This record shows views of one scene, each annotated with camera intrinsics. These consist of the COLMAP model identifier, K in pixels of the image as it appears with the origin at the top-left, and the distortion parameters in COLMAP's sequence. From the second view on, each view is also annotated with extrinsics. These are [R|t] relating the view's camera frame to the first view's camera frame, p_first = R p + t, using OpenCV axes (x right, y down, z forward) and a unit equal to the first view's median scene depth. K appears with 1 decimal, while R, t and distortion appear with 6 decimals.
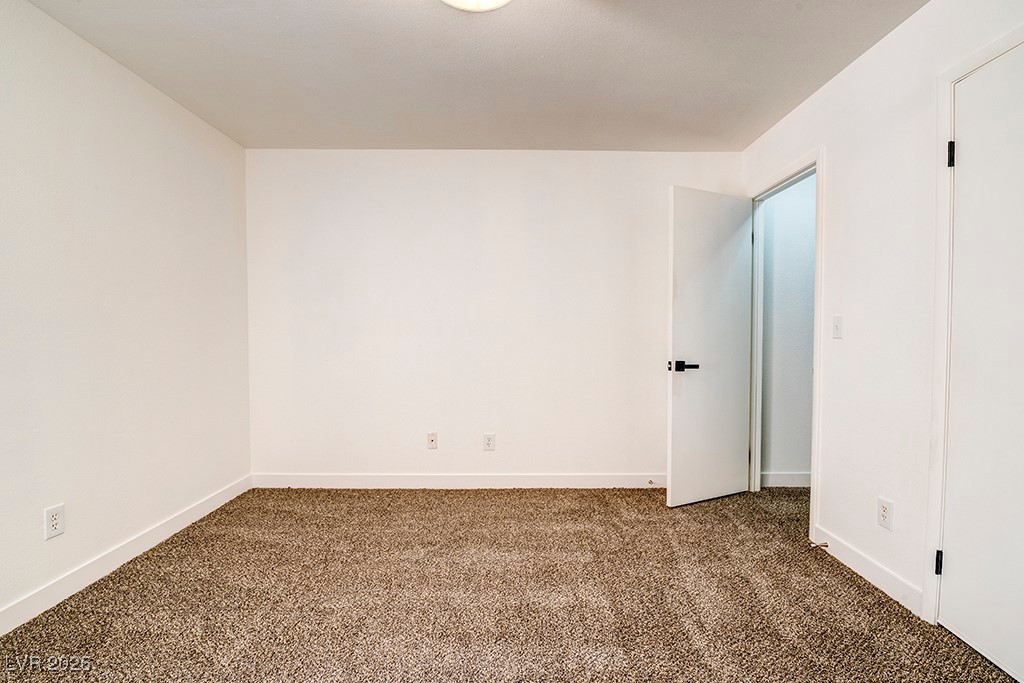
lens RADIAL K [[446.1, 0, 520.1], [0, 446.1, 344.3], [0, 0, 1]] dist [-0.001503, -0.009901]
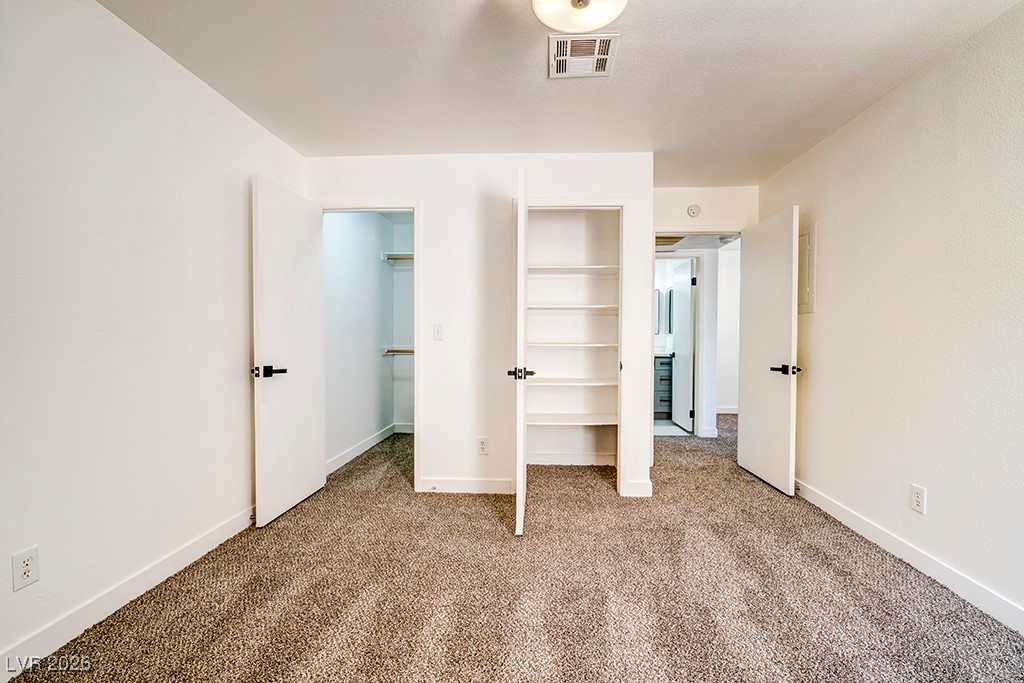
lens RADIAL K [[446.1, 0, 520.1], [0, 446.1, 344.3], [0, 0, 1]] dist [-0.001503, -0.009901]
pose [[0.071579, -0.021448, 0.997204, -0.545711], [0.022288, 0.999554, 0.019899, -0.016676], [-0.997186, 0.020802, 0.072025, 0.497031]]
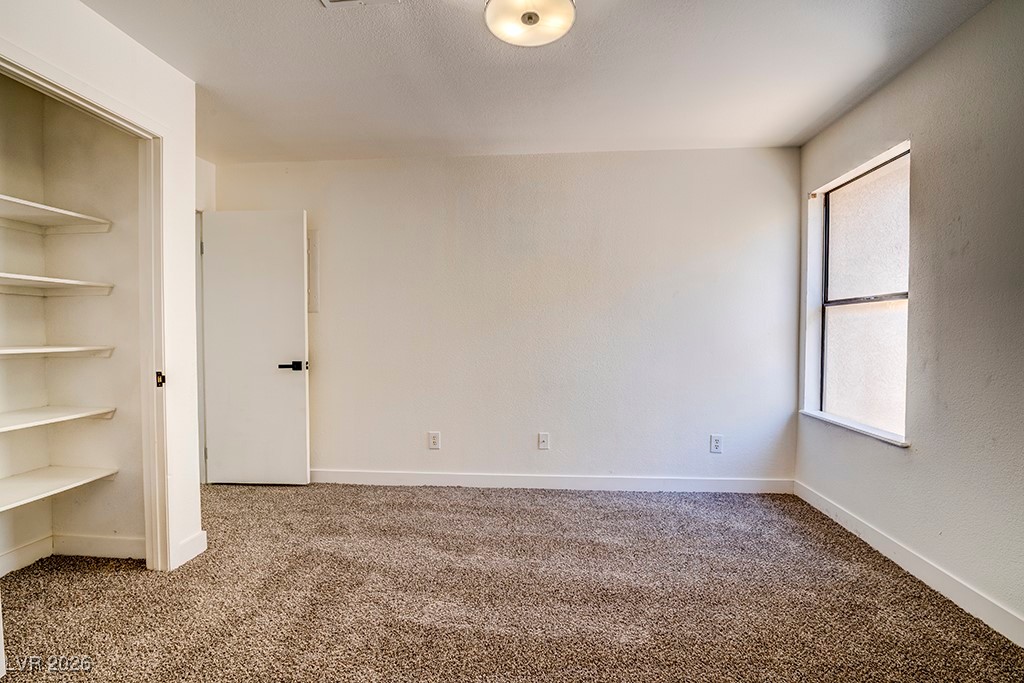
lens RADIAL K [[446.1, 0, 520.1], [0, 446.1, 344.3], [0, 0, 1]] dist [-0.001503, -0.009901]
pose [[-0.995604, -0.006159, 0.093463, -0.082439], [-0.001656, 0.998837, 0.048177, -0.028266], [-0.093651, 0.047810, -0.994456, 0.995091]]
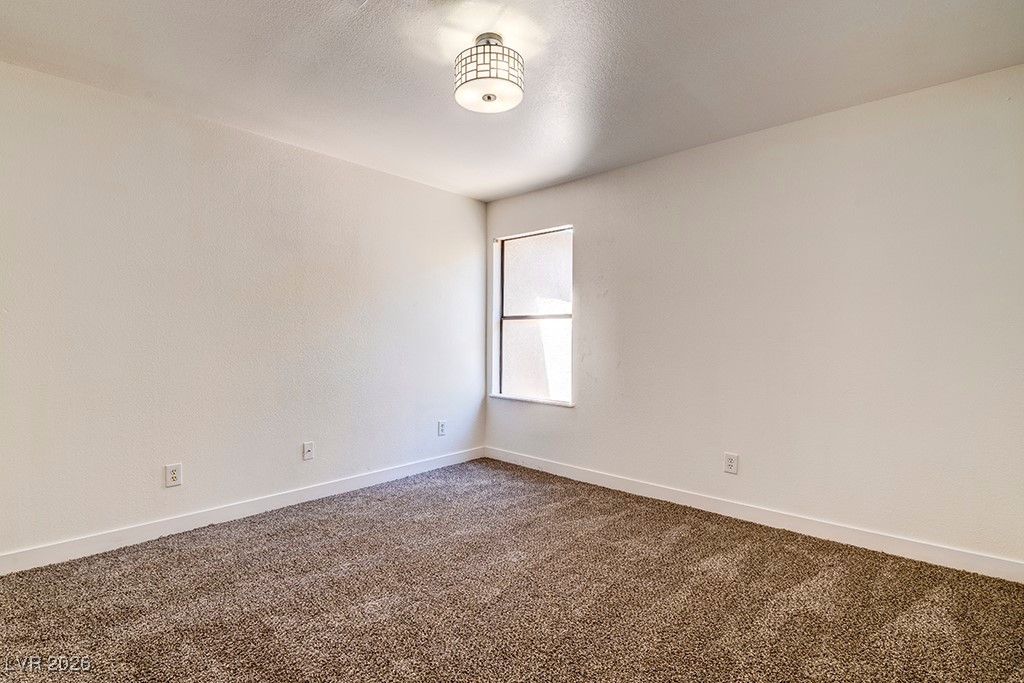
lens RADIAL K [[482.6, 0, 479.2], [0, 482.6, 343.5], [0, 0, 1]] dist [0.002440, -0.012305]
pose [[-0.712909, -0.001794, -0.701254, 0.483783], [-0.025340, 0.999410, 0.023204, -0.024781], [0.700798, 0.034312, -0.712534, 0.984826]]
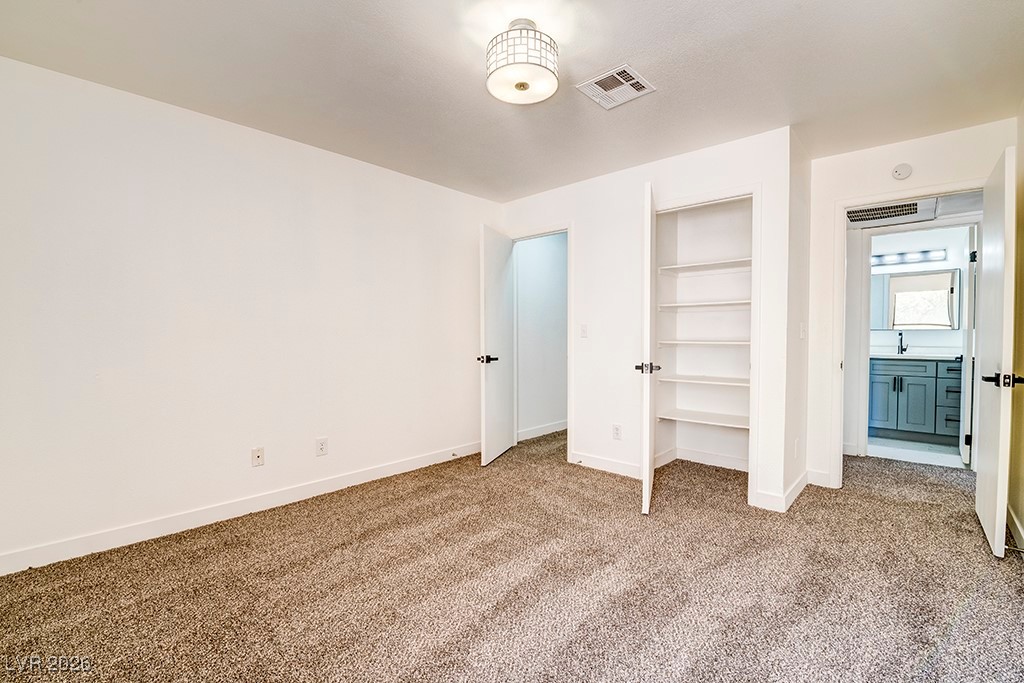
lens RADIAL K [[443.4, 0, 520.8], [0, 443.4, 344.7], [0, 0, 1]] dist [-0.001207, -0.009798]
pose [[0.687146, -0.023334, 0.726145, -0.531569], [0.022980, 0.999682, 0.010378, -0.006187], [-0.726156, 0.009556, 0.687464, 0.011156]]
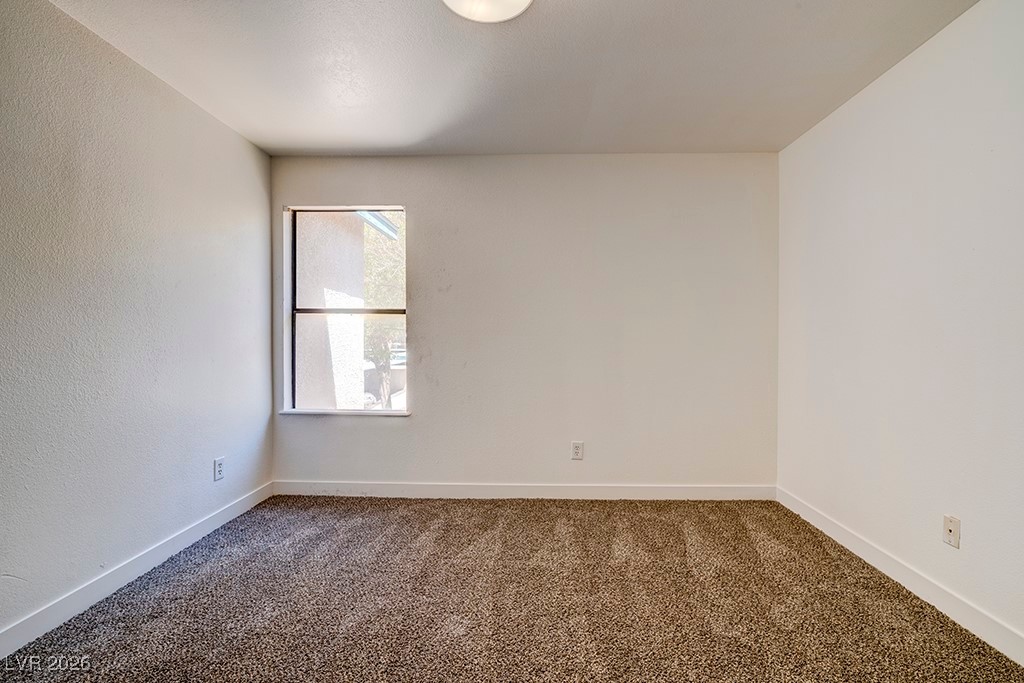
lens RADIAL K [[446.1, 0, 520.1], [0, 446.1, 344.3], [0, 0, 1]] dist [-0.001503, -0.009901]
pose [[-0.045322, 0.005982, -0.998955, 0.424245], [-0.025685, 0.999645, 0.007151, -0.010876], [0.998642, 0.025982, -0.045153, 0.527132]]
